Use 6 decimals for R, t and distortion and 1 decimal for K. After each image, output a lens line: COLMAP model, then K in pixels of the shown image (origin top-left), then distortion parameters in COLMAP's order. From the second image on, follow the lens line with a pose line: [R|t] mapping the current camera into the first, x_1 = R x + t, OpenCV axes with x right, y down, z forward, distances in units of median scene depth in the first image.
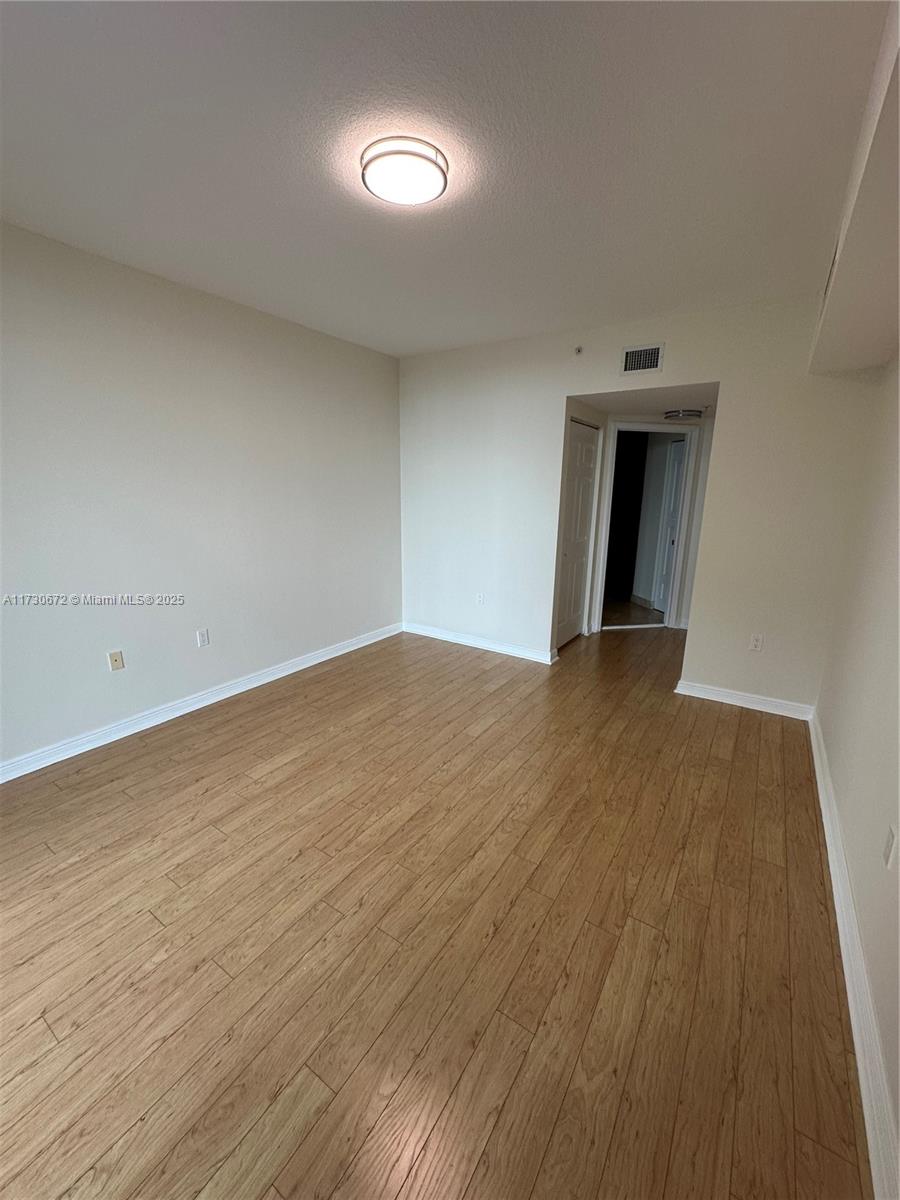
lens RADIAL K [[481.5, 0, 449.8], [0, 481.5, 601.6], [0, 0, 1]] dist [0.001381, -0.000103]
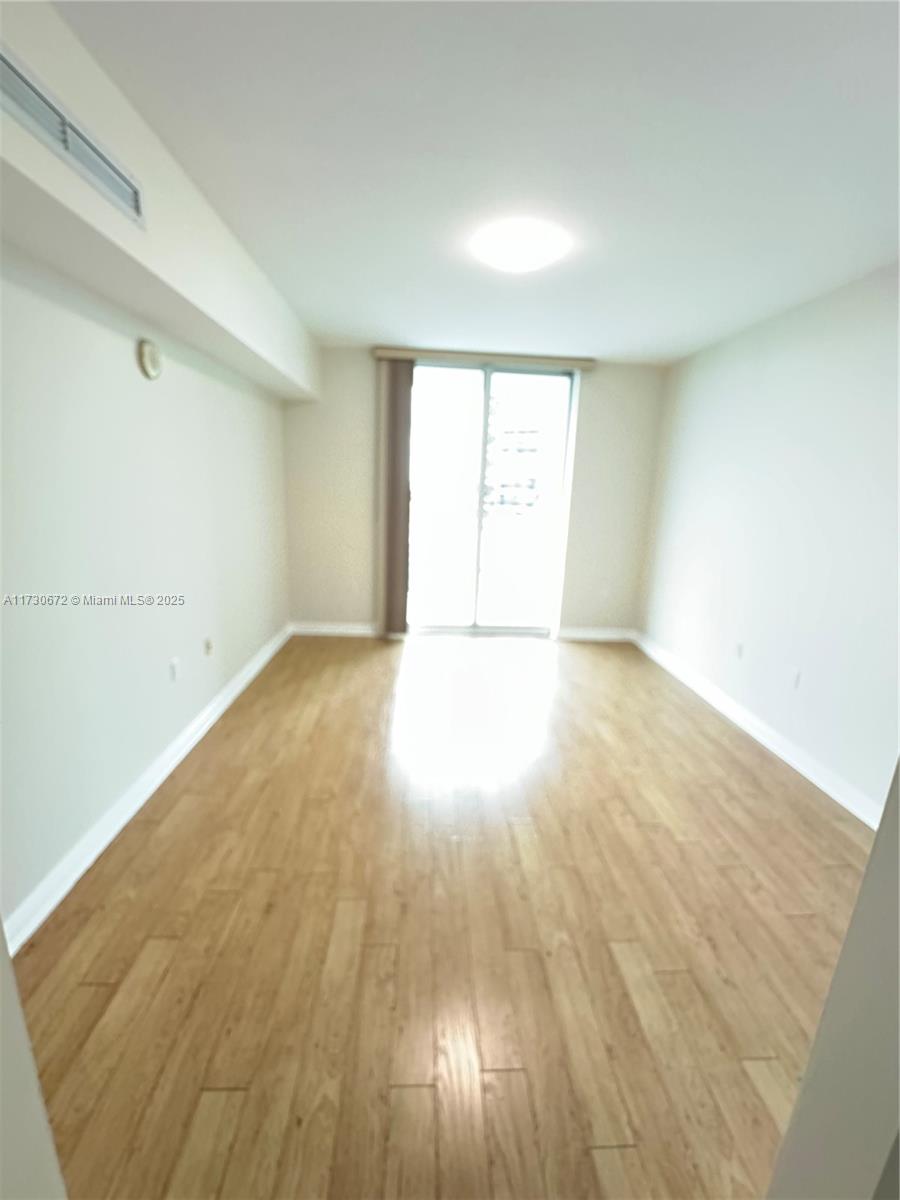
lens RADIAL K [[481.5, 0, 448.8], [0, 481.5, 602.1], [0, 0, 1]] dist [0.001381, -0.000103]
pose [[-0.798566, 0.106449, -0.592419, 0.590116], [-0.187119, 0.891563, 0.412433, -0.349235], [0.572082, 0.440208, -0.692054, 1.425241]]
